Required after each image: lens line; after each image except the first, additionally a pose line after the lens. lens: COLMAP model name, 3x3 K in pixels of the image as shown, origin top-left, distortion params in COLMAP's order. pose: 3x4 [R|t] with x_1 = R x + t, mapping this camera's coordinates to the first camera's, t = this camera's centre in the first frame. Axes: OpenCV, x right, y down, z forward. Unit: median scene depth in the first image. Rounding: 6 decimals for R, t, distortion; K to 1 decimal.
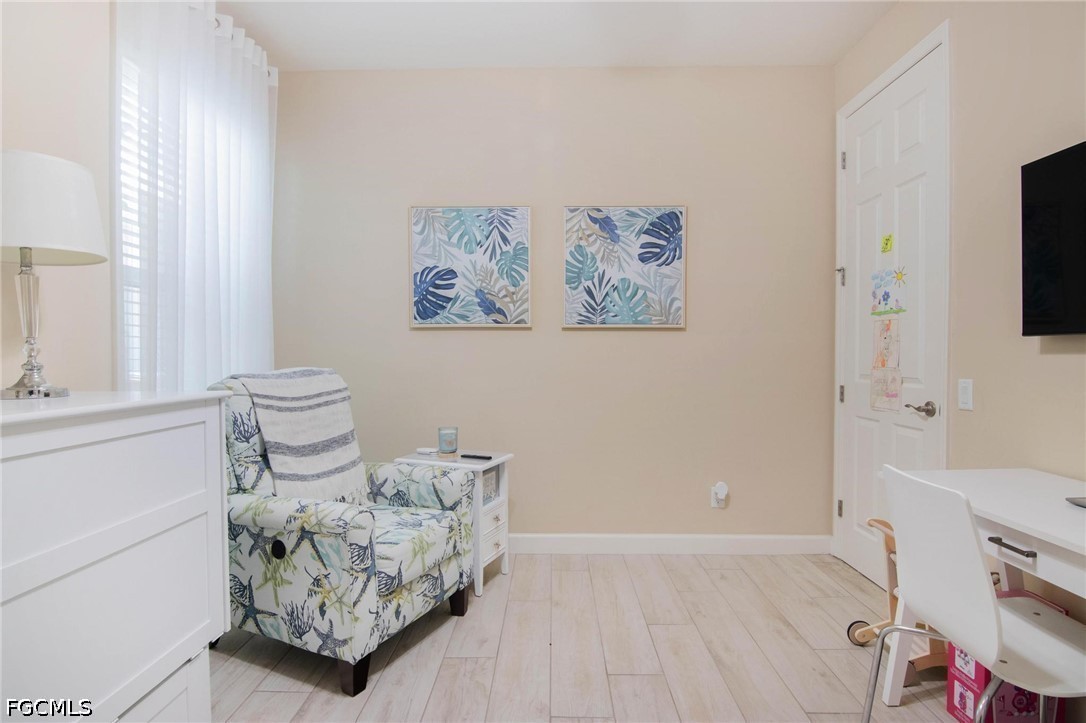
lens RADIAL K [[552.1, 0, 542.6], [0, 552.1, 364.8], [0, 0, 1]] dist [-0.003924, -0.011221]
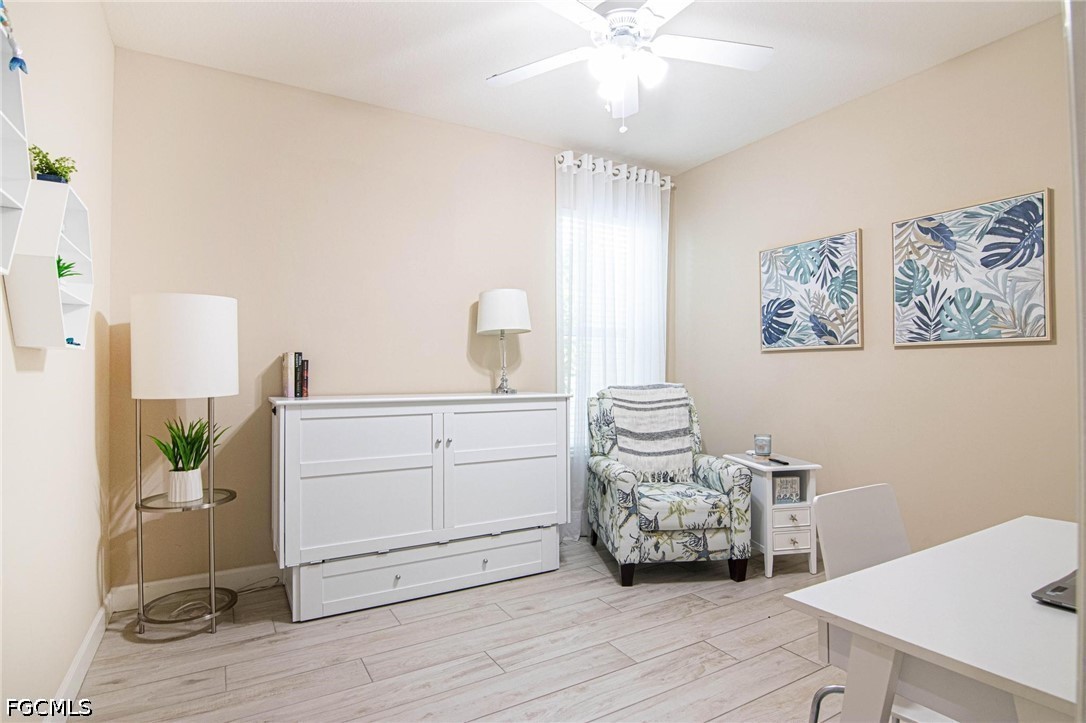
lens RADIAL K [[552.1, 0, 536.3], [0, 552.1, 362.9], [0, 0, 1]] dist [-0.003924, -0.011221]
pose [[0.520500, -0.015538, -0.853720, 0.544462], [-0.013035, 0.999573, -0.026140, -0.004196], [0.853762, 0.024734, 0.520075, -0.045396]]
